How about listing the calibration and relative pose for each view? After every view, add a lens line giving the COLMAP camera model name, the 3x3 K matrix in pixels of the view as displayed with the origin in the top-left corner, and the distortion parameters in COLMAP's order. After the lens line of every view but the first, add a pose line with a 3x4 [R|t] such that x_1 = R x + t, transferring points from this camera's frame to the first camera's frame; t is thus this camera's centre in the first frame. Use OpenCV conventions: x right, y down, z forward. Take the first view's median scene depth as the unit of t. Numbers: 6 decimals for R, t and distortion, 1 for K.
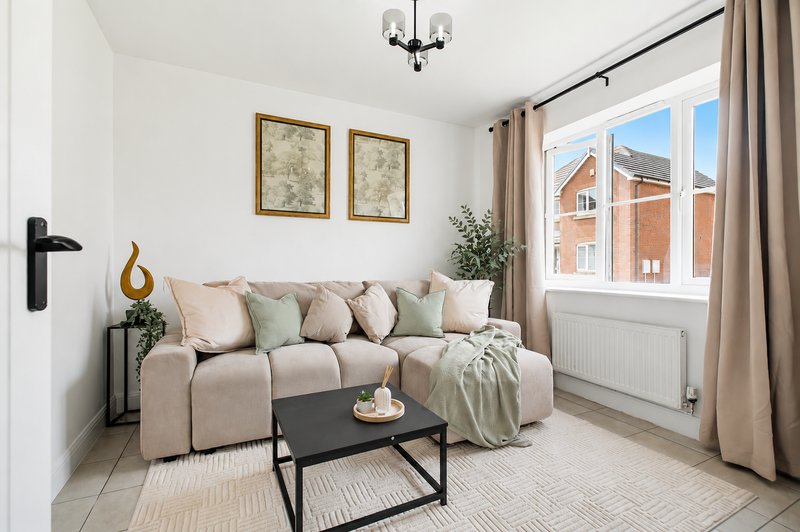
lens RADIAL K [[359.2, 0, 410.3], [0, 359.2, 267.3], [0, 0, 1]] dist [0.014270, -0.000334]
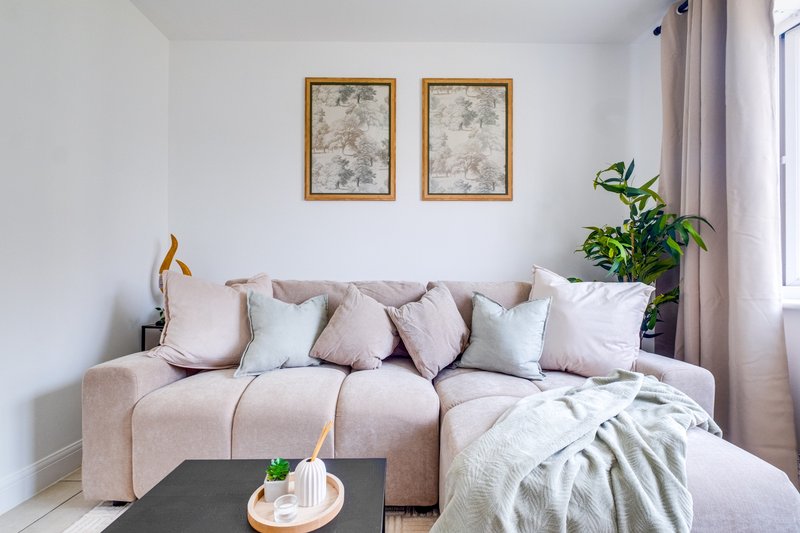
lens RADIAL K [[359.2, 0, 410.3], [0, 359.2, 267.8], [0, 0, 1]] dist [0.014270, -0.000334]
pose [[0.898669, -0.006610, -0.438578, 0.145159], [-0.003934, 0.999725, -0.023129, 0.026943], [0.438611, 0.022511, 0.898395, 0.356386]]
